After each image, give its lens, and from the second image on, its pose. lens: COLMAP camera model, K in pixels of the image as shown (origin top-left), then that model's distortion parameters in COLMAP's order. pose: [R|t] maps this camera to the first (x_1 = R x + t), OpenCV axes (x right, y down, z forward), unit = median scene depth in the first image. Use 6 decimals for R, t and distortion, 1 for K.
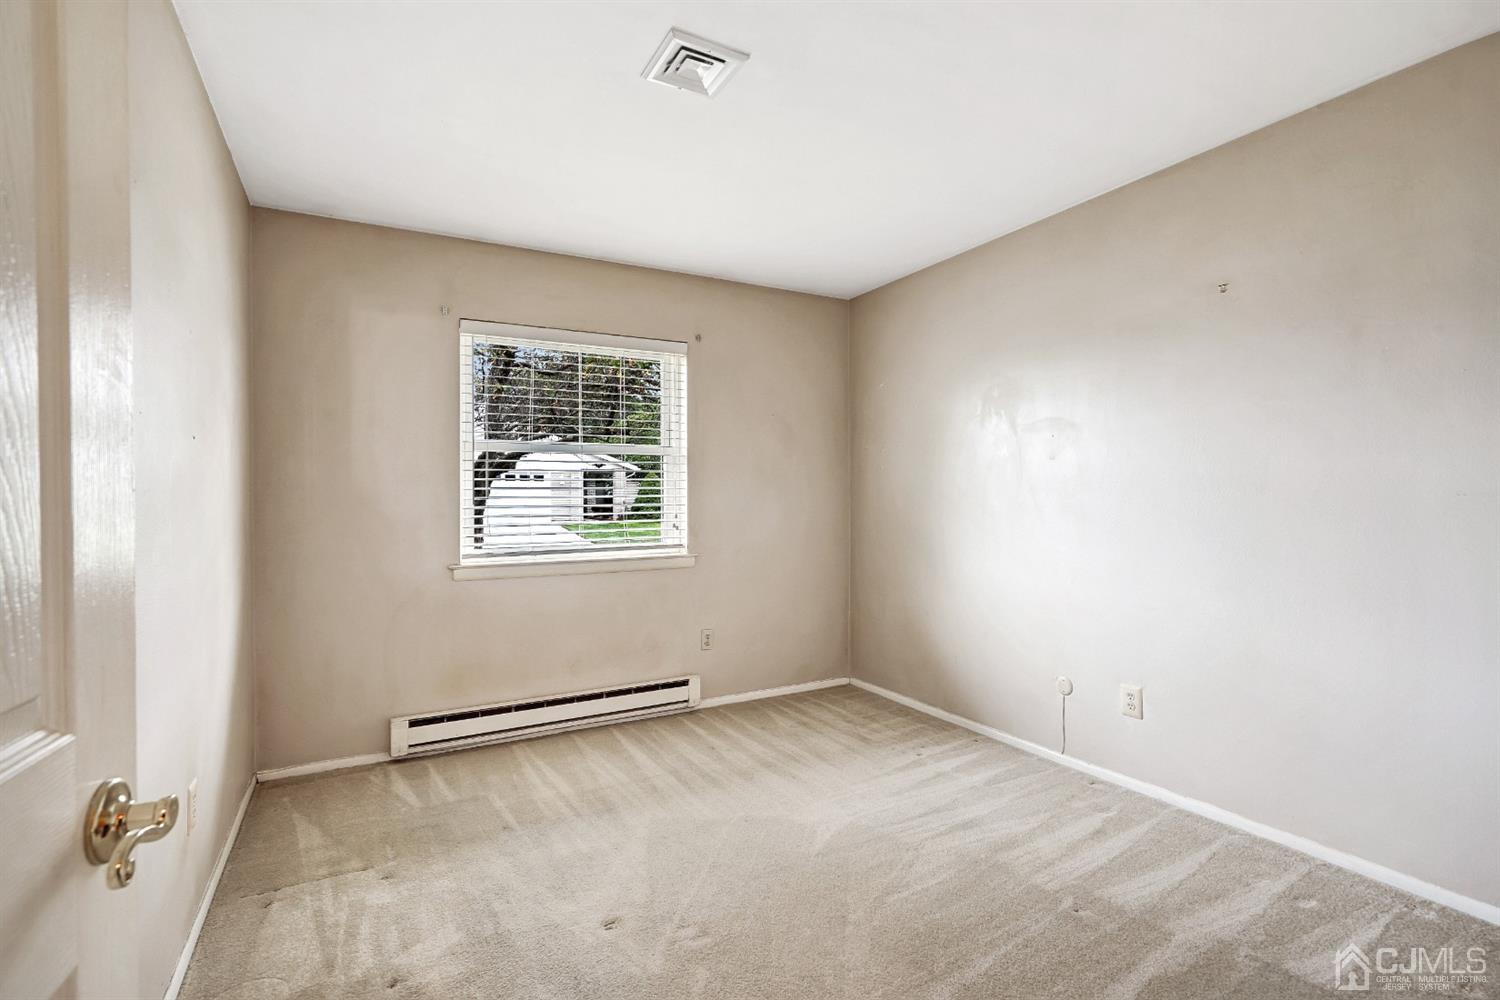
lens RADIAL K [[675.9, 0, 751.3], [0, 675.9, 498.3], [0, 0, 1]] dist [-0.004057, 0.001558]
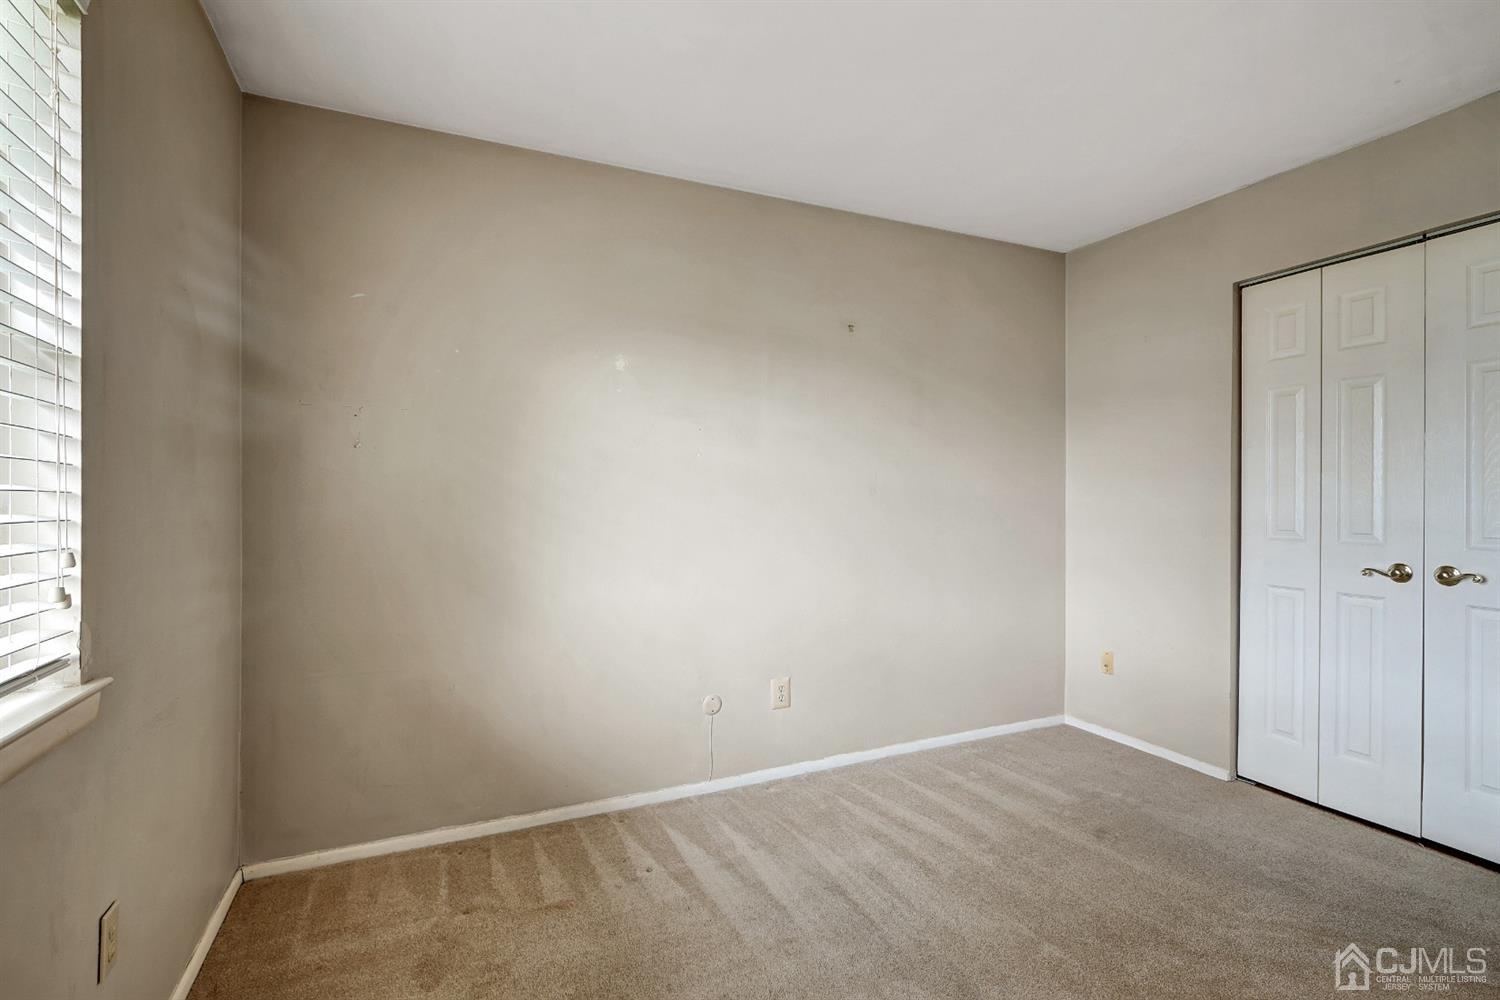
lens RADIAL K [[675.9, 0, 750.1], [0, 675.9, 504.7], [0, 0, 1]] dist [-0.004057, 0.001558]
pose [[0.102525, 0.015035, 0.994617, -0.476448], [0.008616, 0.999835, -0.016002, 0.025958], [-0.994693, 0.010210, 0.102379, 0.927875]]
